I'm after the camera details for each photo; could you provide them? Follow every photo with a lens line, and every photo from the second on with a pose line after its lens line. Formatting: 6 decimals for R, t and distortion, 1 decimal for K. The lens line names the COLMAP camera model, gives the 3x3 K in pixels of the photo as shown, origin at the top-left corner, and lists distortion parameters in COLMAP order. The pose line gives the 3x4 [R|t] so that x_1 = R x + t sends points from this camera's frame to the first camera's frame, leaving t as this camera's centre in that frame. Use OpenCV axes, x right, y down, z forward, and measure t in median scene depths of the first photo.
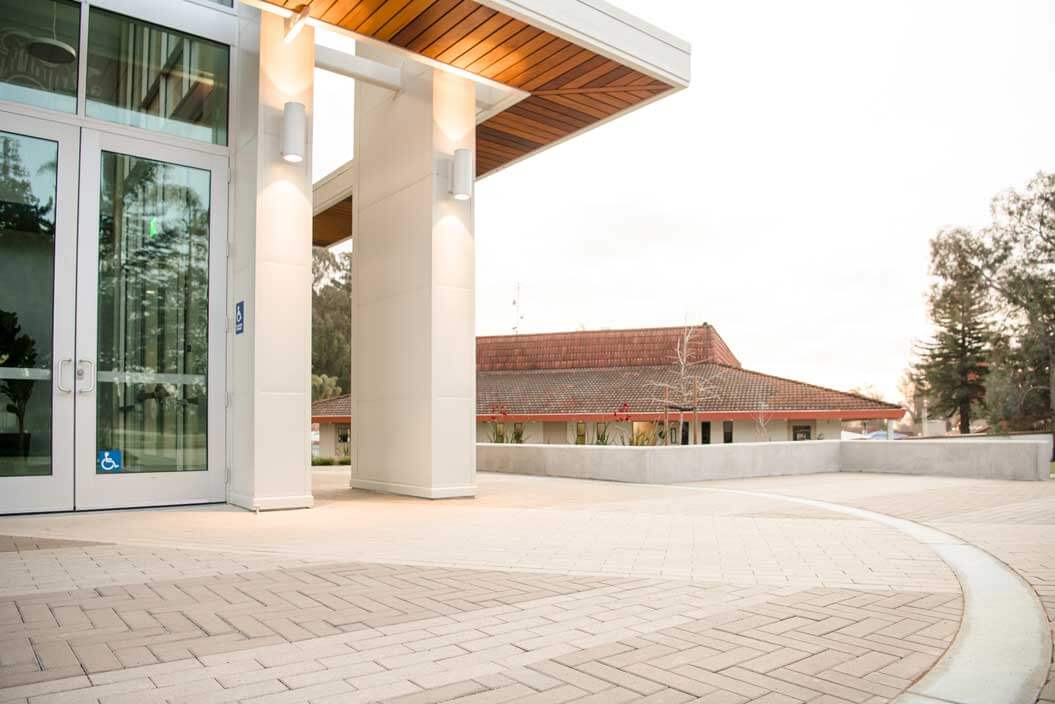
lens RADIAL K [[743.0, 0, 526.3], [0, 743.0, 326.2], [0, 0, 1]] dist [-0.071339, 0.014394]
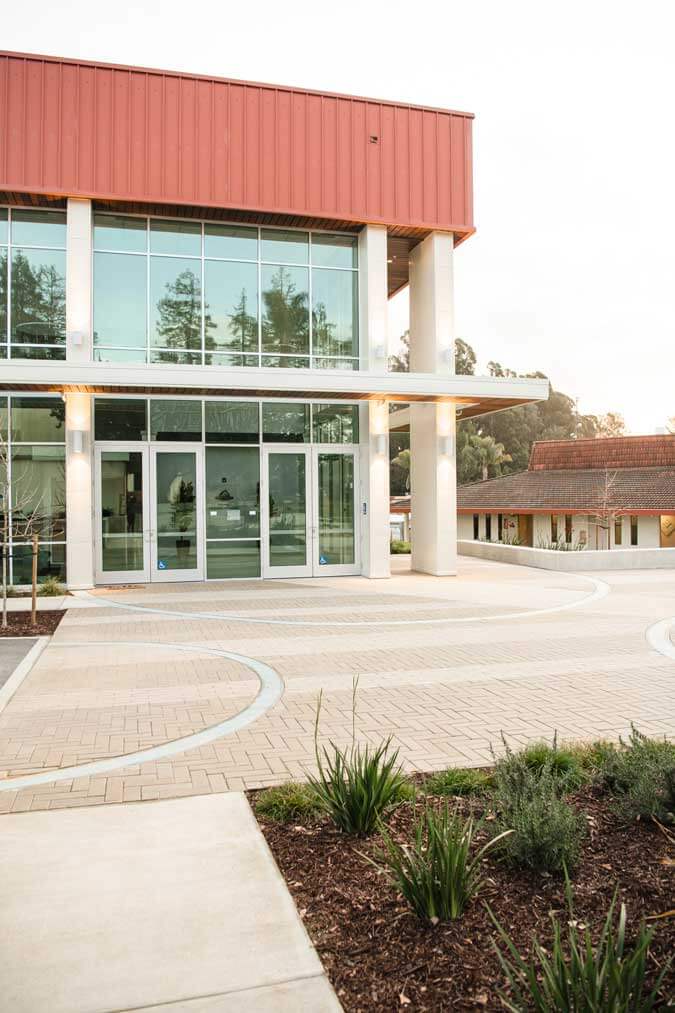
lens RADIAL K [[713.4, 0, 332.2], [0, 713.4, 501.6], [0, 0, 1]] dist [-0.071339, 0.014394]
pose [[0.919813, -0.006236, -0.392307, 0.376018], [0.058602, 0.990842, 0.121649, -0.253102], [0.387956, -0.134885, 0.911755, -1.005187]]
